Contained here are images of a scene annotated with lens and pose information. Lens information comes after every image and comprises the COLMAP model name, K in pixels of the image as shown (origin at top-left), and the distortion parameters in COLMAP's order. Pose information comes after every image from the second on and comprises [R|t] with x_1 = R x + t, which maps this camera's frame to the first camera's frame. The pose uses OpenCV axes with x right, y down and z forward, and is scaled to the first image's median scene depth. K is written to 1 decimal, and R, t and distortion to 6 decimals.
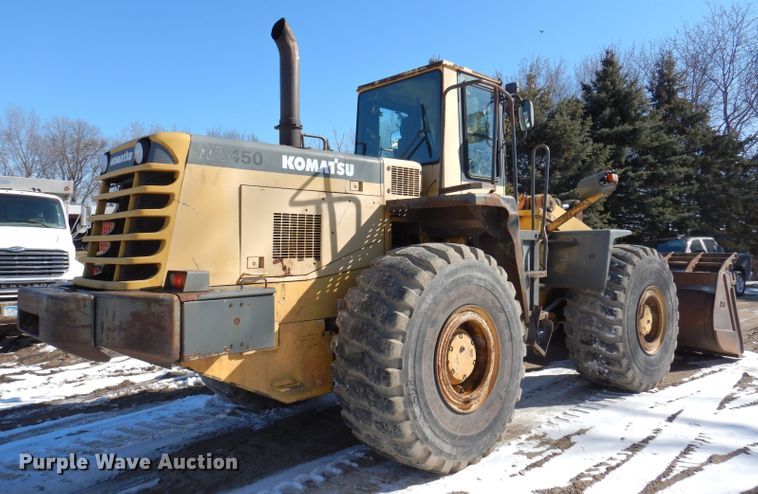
lens RADIAL K [[551.4, 0, 375.6], [0, 551.4, 243.5], [0, 0, 1]] dist [0.010897, -0.000225]
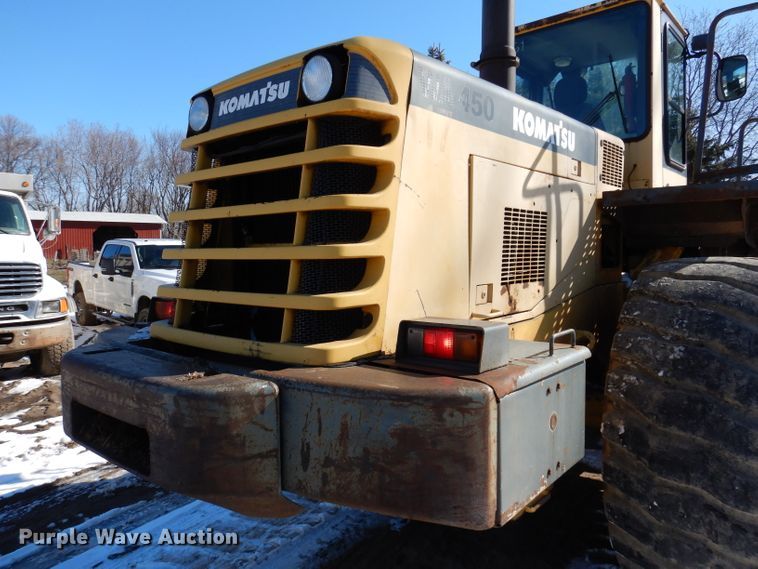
lens RADIAL K [[539.1, 0, 382.8], [0, 539.1, 289.3], [0, 0, 1]] dist [0.008367, 0.004167]
pose [[0.994116, -0.012013, 0.107654, -0.361911], [0.004092, 0.997287, 0.073496, -0.011303], [-0.108245, -0.072623, 0.991468, 0.432641]]
